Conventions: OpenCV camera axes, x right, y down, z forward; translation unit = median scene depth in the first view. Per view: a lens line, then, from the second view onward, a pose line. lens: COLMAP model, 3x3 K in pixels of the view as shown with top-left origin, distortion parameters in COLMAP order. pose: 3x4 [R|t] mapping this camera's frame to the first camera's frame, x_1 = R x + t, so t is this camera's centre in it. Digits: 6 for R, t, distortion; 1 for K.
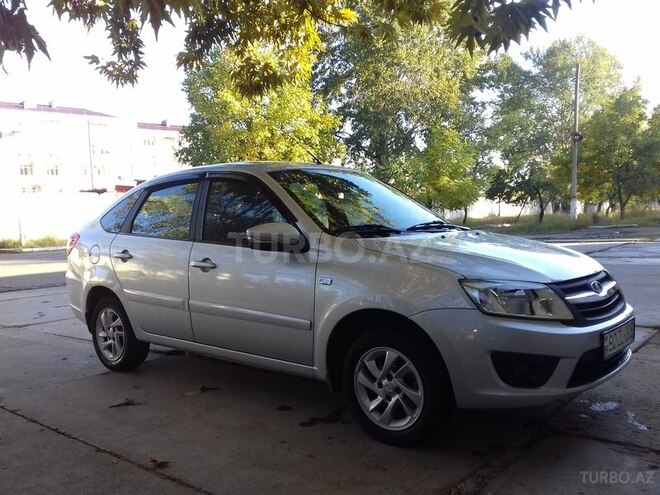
lens RADIAL K [[609.1, 0, 324.5], [0, 609.1, 249.7], [0, 0, 1]] dist [0.083808, -0.155584]
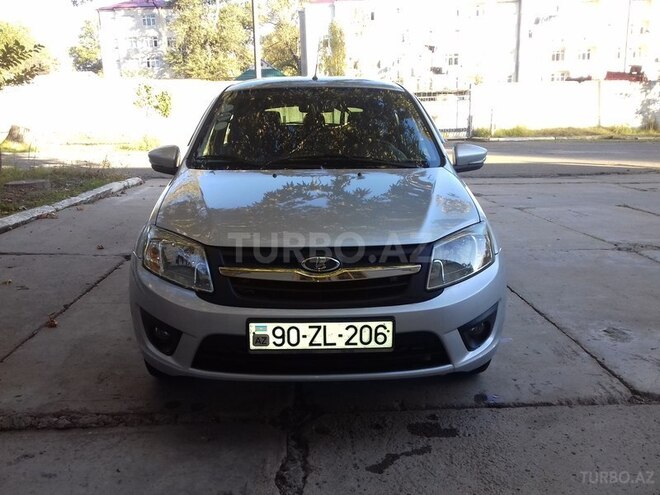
lens RADIAL K [[609.1, 0, 324.5], [0, 609.1, 249.7], [0, 0, 1]] dist [0.083808, -0.155584]
pose [[0.660887, 0.186302, -0.726993, 0.127054], [-0.051071, 0.977617, 0.204101, -0.014249], [0.748745, -0.097759, 0.655609, 0.066871]]
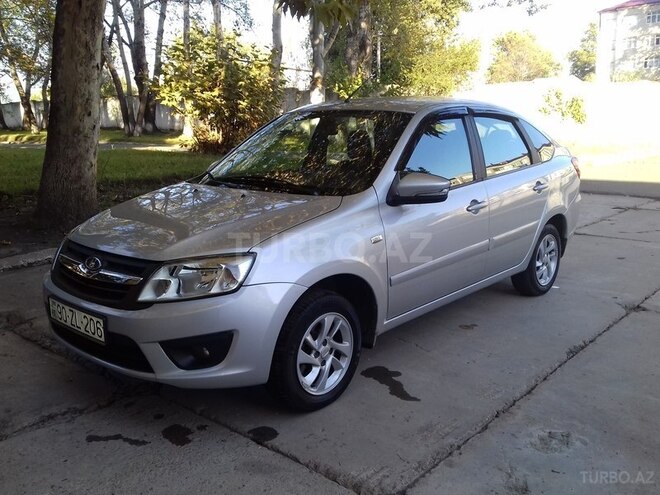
lens RADIAL K [[609.1, 0, 324.5], [0, 609.1, 249.7], [0, 0, 1]] dist [0.083808, -0.155584]
pose [[-0.048792, 0.233695, -0.971085, 0.170775], [-0.040666, 0.970972, 0.235711, -0.025045], [0.997981, 0.050991, -0.037873, 0.178159]]
